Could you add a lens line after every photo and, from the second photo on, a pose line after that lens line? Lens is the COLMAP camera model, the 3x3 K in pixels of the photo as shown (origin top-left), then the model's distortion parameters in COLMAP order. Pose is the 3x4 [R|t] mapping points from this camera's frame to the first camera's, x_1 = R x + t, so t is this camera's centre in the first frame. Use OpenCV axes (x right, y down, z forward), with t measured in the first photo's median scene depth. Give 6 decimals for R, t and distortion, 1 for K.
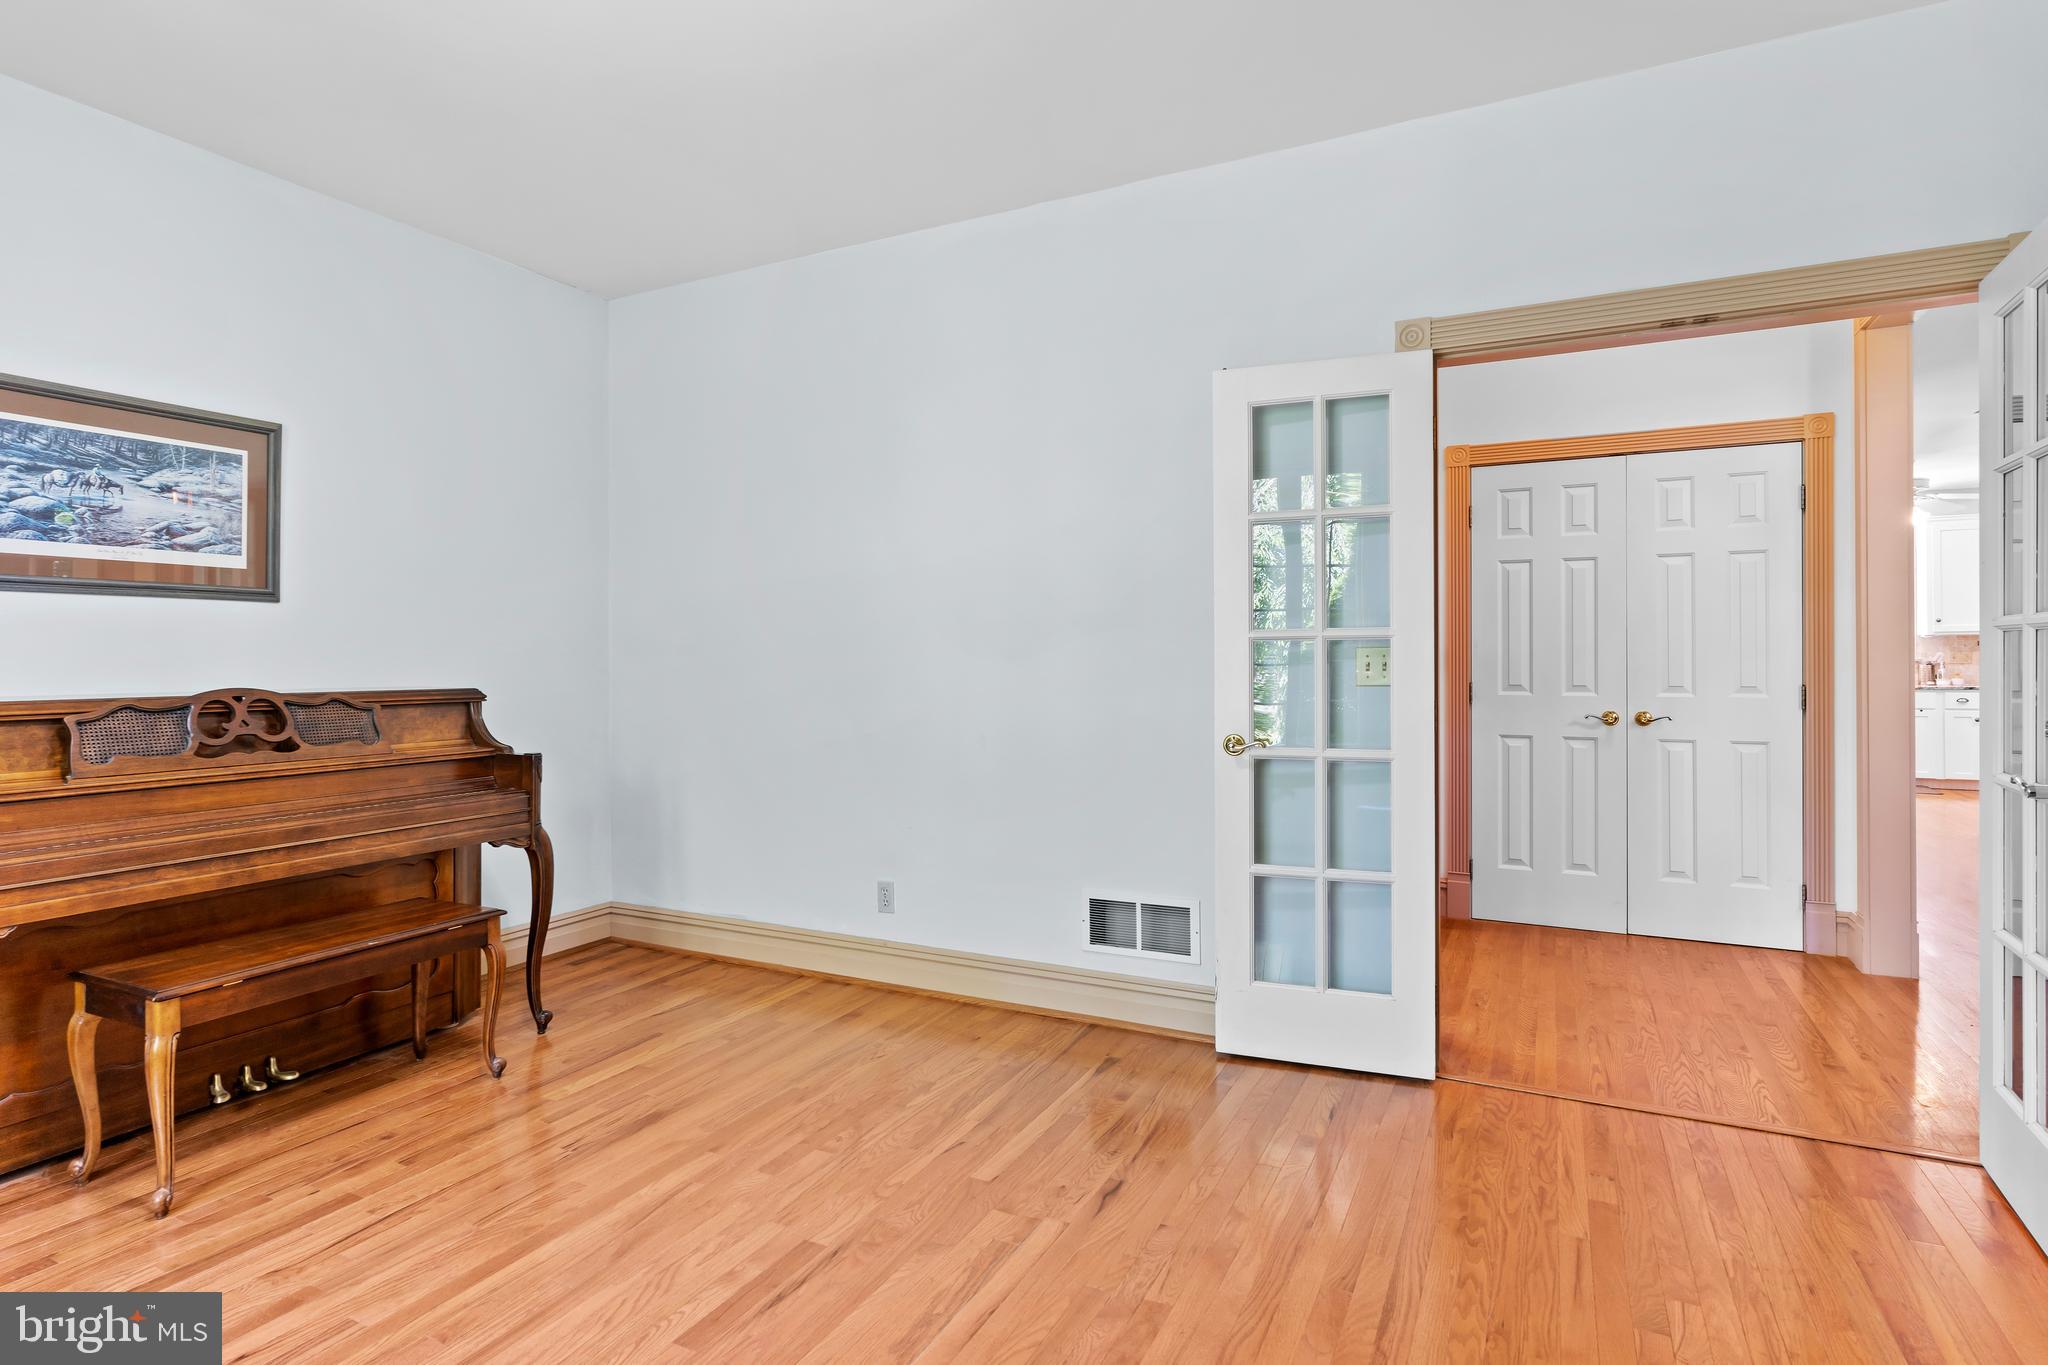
lens RADIAL K [[1052.4, 0, 1012.6], [0, 1052.4, 662.7], [0, 0, 1]] dist [-0.005558, 0.000446]
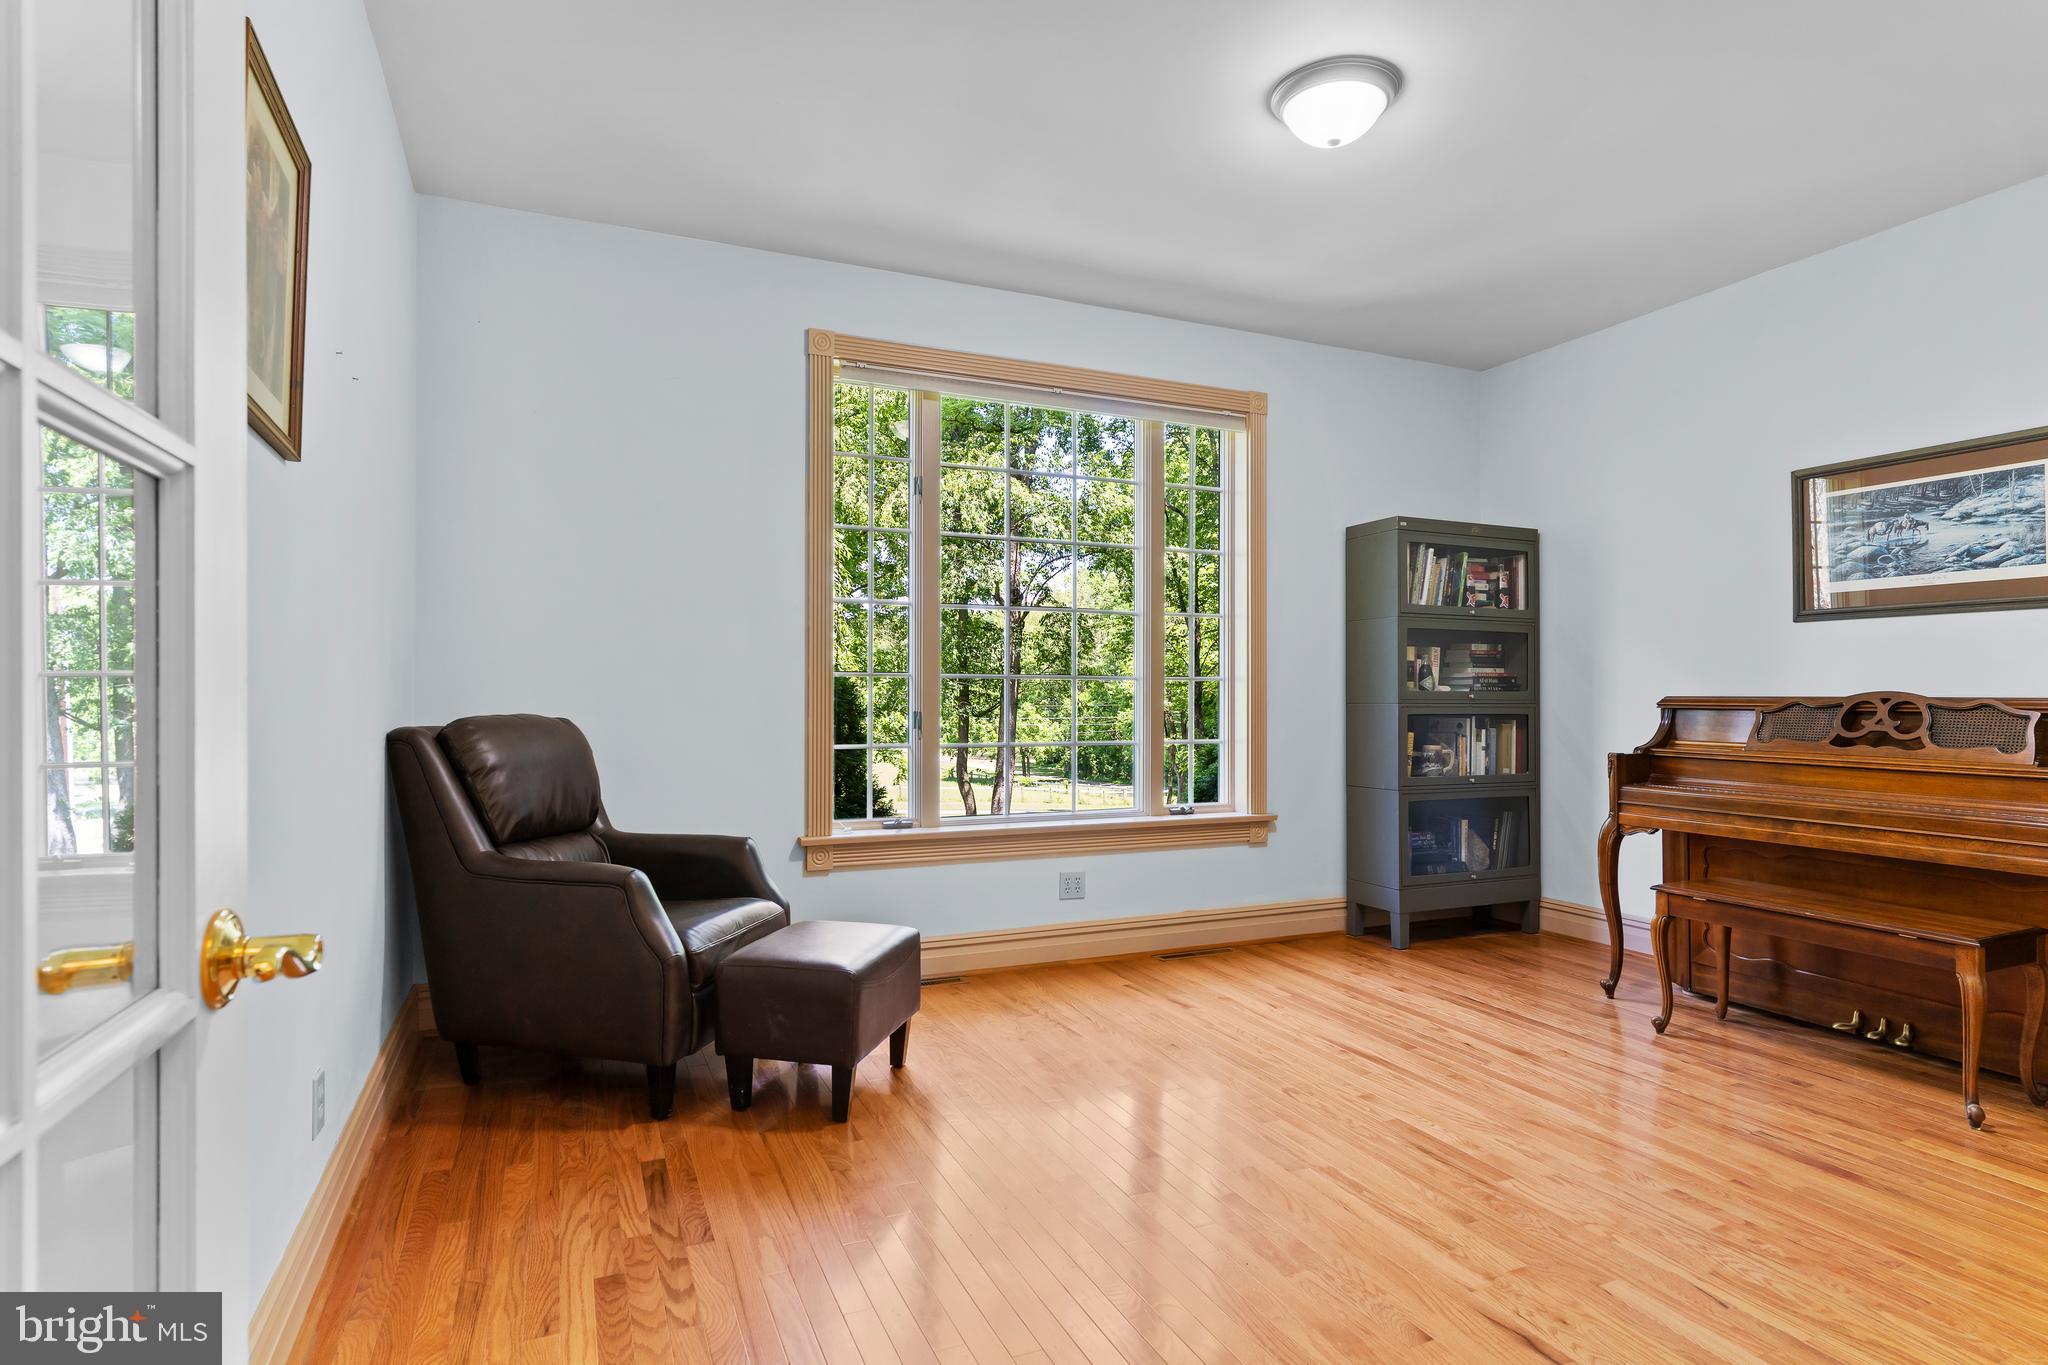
lens RADIAL K [[1052.4, 0, 1012.6], [0, 1052.4, 662.7], [0, 0, 1]] dist [-0.005558, 0.000446]
pose [[-0.632684, -0.015522, -0.774255, 0.774364], [0.001213, 0.999778, -0.021034, 0.016083], [0.774409, -0.014247, -0.632525, 0.988249]]
